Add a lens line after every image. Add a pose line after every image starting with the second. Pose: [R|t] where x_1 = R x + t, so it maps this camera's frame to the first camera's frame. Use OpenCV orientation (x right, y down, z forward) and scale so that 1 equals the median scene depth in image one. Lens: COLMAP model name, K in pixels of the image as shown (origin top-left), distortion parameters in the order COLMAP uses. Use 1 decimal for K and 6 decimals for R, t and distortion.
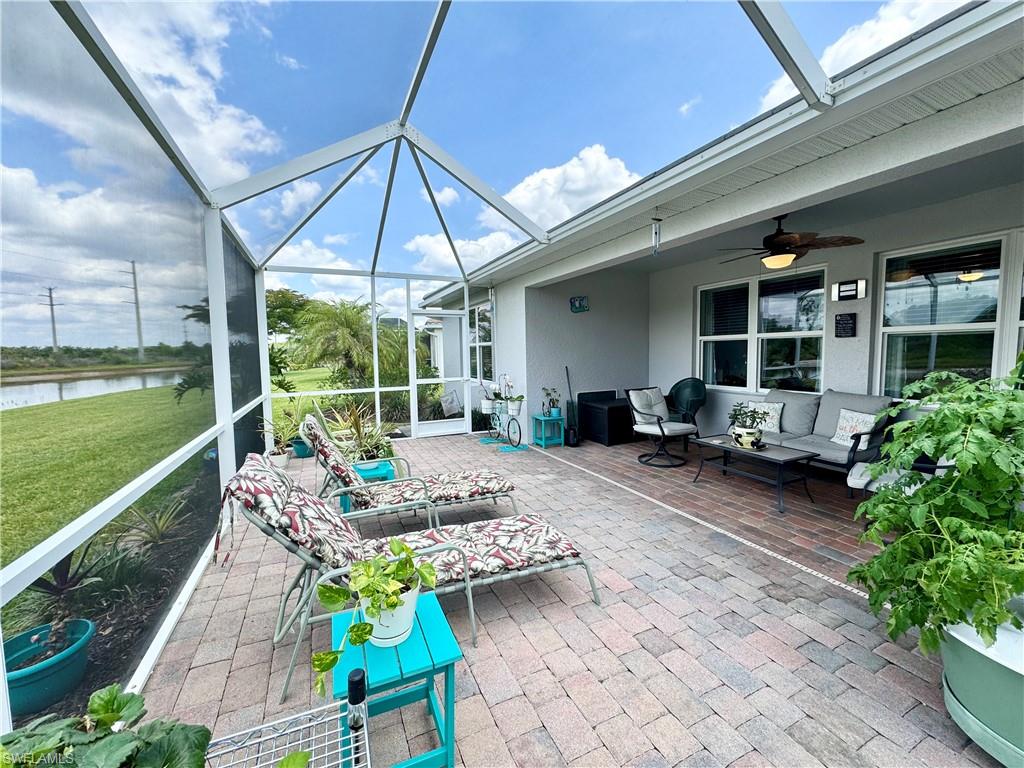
lens RADIAL K [[404.6, 0, 512.8], [0, 404.6, 382.5], [0, 0, 1]] dist [-0.002252, 0.000176]
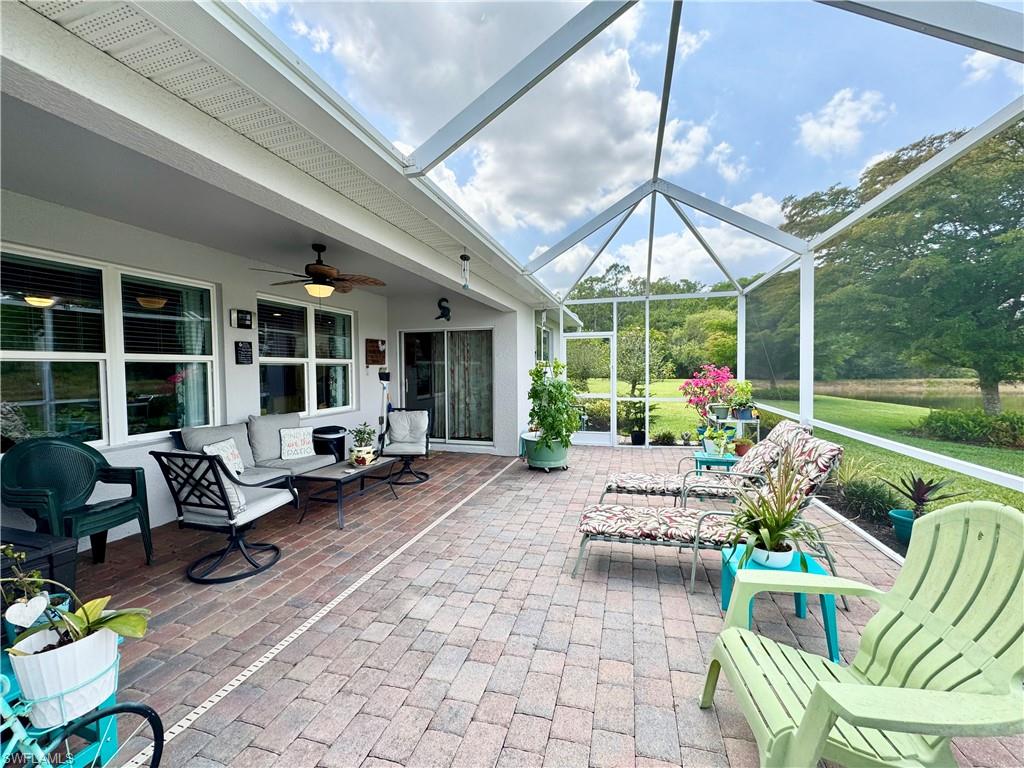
lens RADIAL K [[404.6, 0, 512.0], [0, 404.6, 383.0], [0, 0, 1]] dist [-0.002252, 0.000176]
pose [[-0.745690, -0.003485, 0.666284, -0.371767], [0.068517, 0.994284, 0.081883, -0.101299], [-0.662761, 0.106711, -0.741189, 1.305707]]
